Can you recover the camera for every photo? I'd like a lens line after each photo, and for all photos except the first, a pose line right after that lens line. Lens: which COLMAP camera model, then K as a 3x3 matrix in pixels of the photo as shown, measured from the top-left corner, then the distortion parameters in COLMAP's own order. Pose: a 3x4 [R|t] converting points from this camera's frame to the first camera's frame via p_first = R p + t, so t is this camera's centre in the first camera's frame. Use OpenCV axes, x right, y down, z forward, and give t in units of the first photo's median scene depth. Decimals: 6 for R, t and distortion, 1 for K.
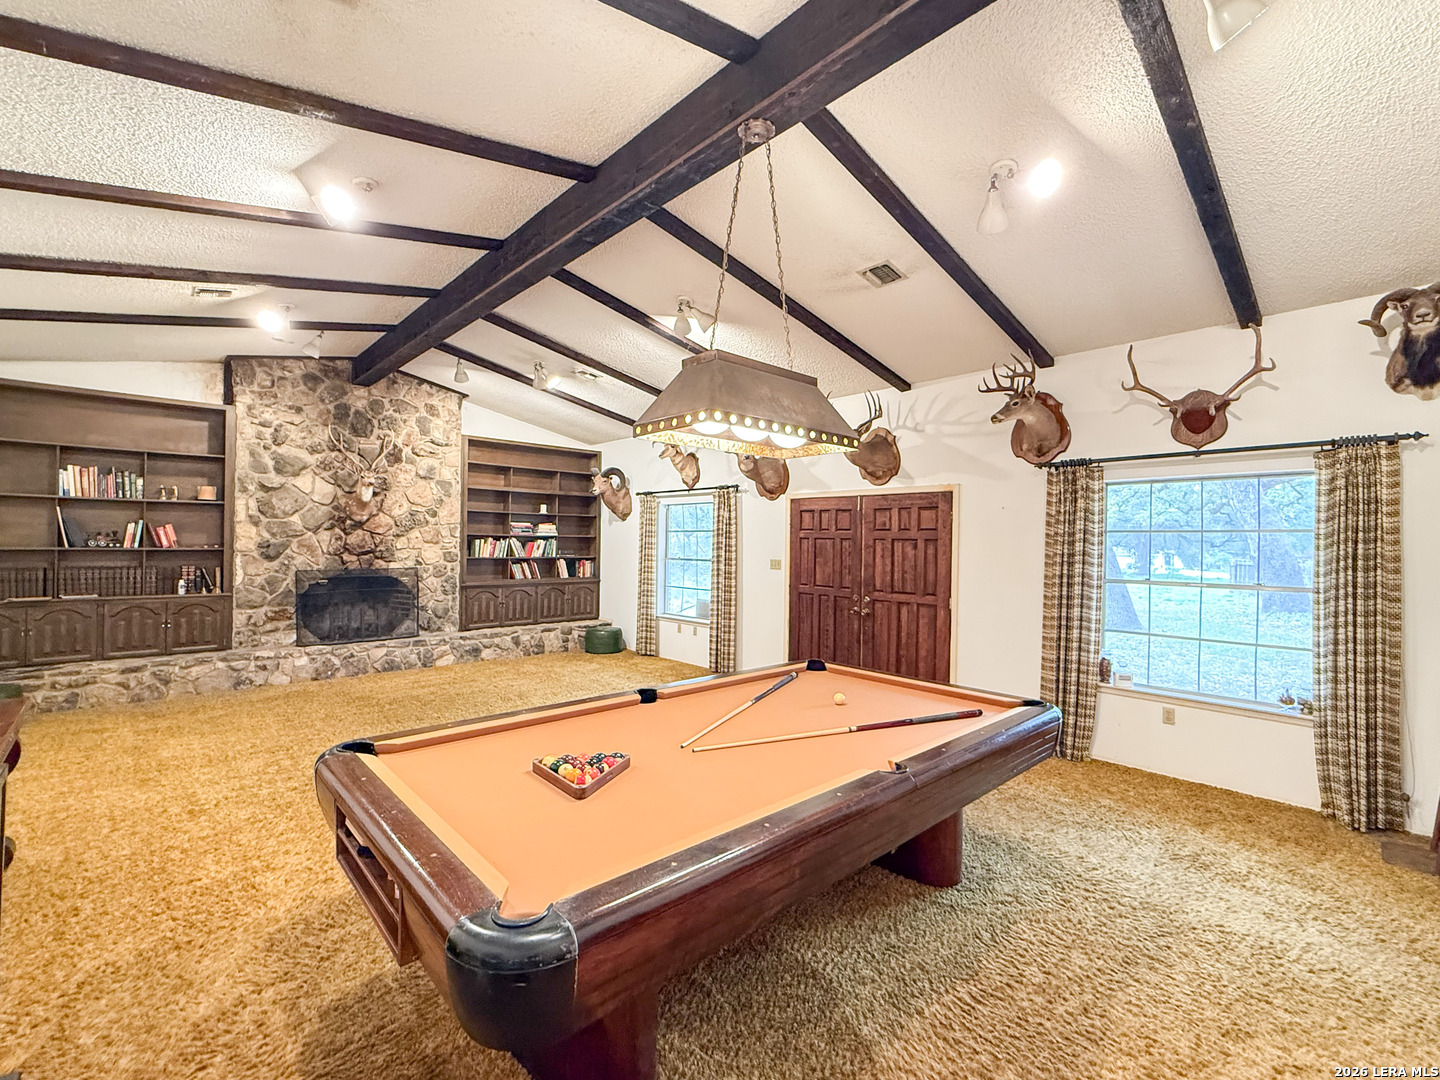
lens RADIAL K [[637.5, 0, 723.2], [0, 637.5, 542.1], [0, 0, 1]] dist [-0.002204, -0.000409]
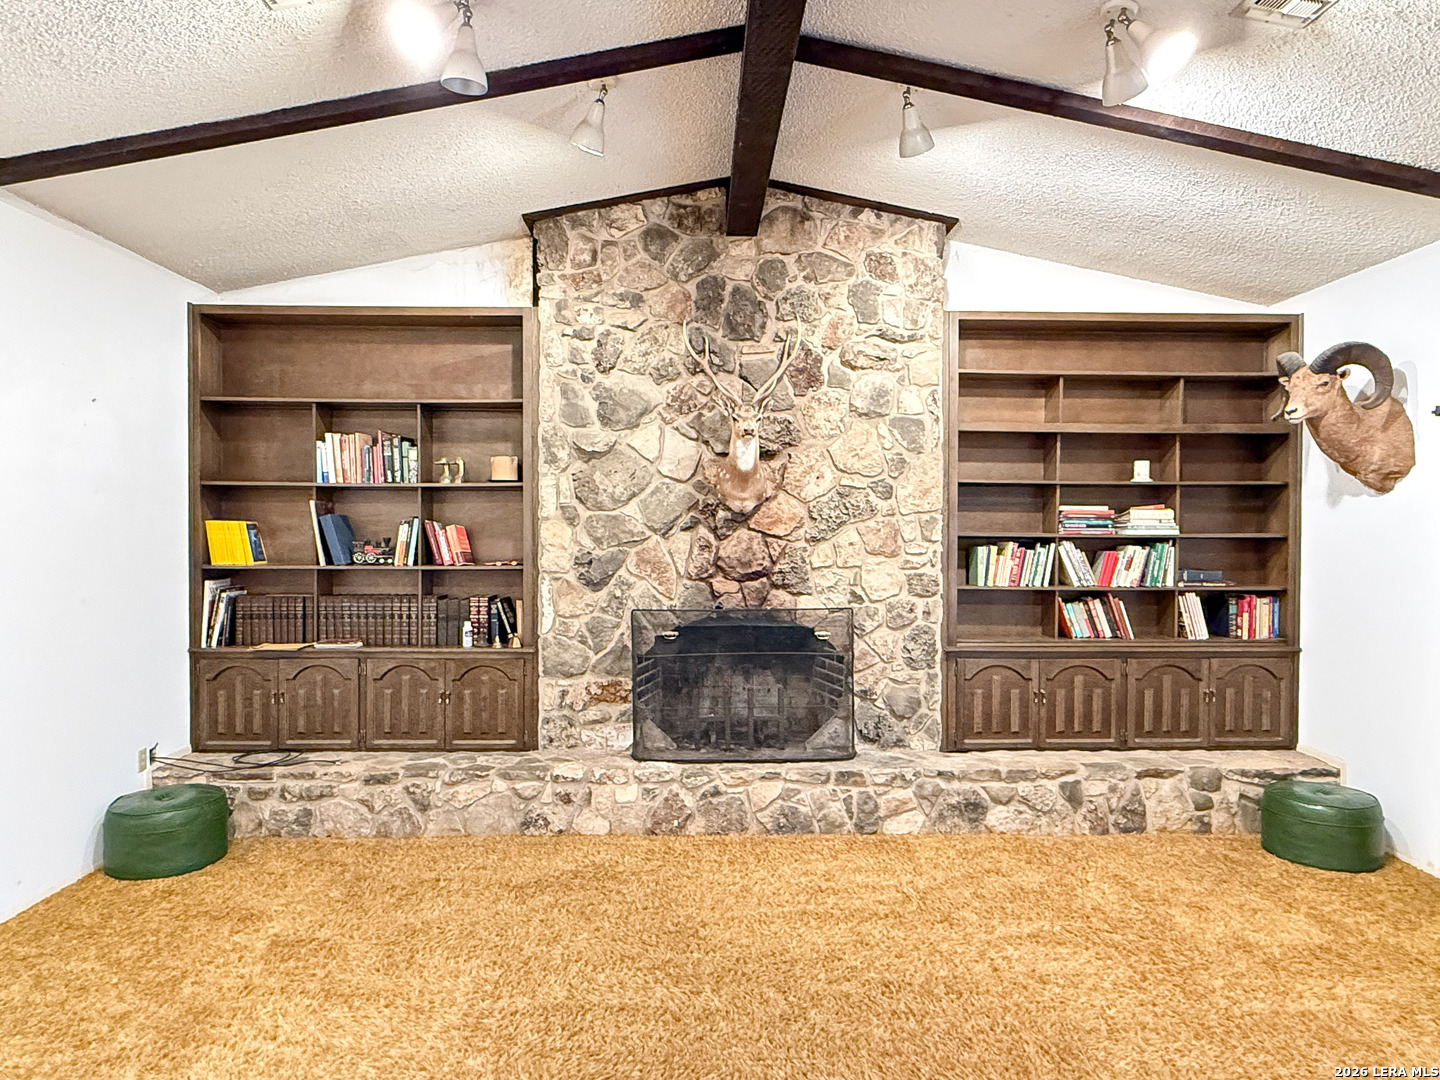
lens RADIAL K [[874.5, 0, 720.9], [0, 874.5, 535.5], [0, 0, 1]] dist [-0.003008, -0.001917]
pose [[0.746219, -0.002396, -0.665697, -0.131951], [0.006211, 0.999975, 0.003363, -0.016455], [0.665672, -0.006644, 0.746215, 0.480494]]
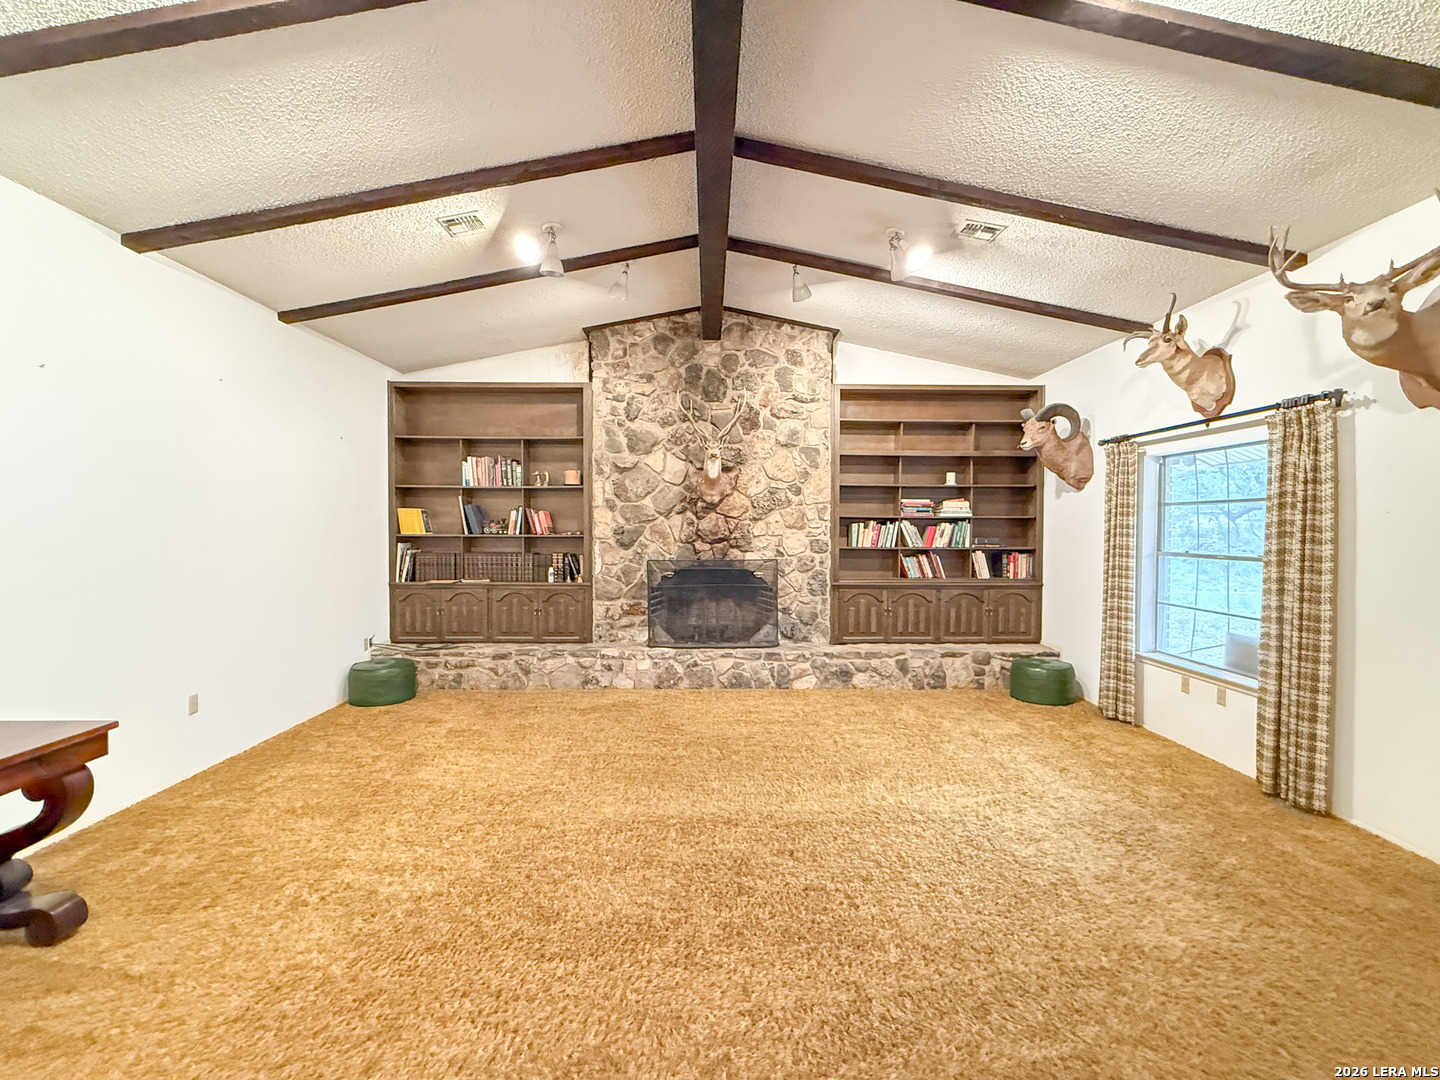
lens RADIAL K [[637.5, 0, 723.3], [0, 637.5, 539.1], [0, 0, 1]] dist [-0.002204, -0.000409]
pose [[0.740947, 0.003614, -0.671553, 0.002110], [0.006669, 0.999897, 0.012739, 0.004484], [0.671530, -0.013918, 0.740847, 0.385669]]
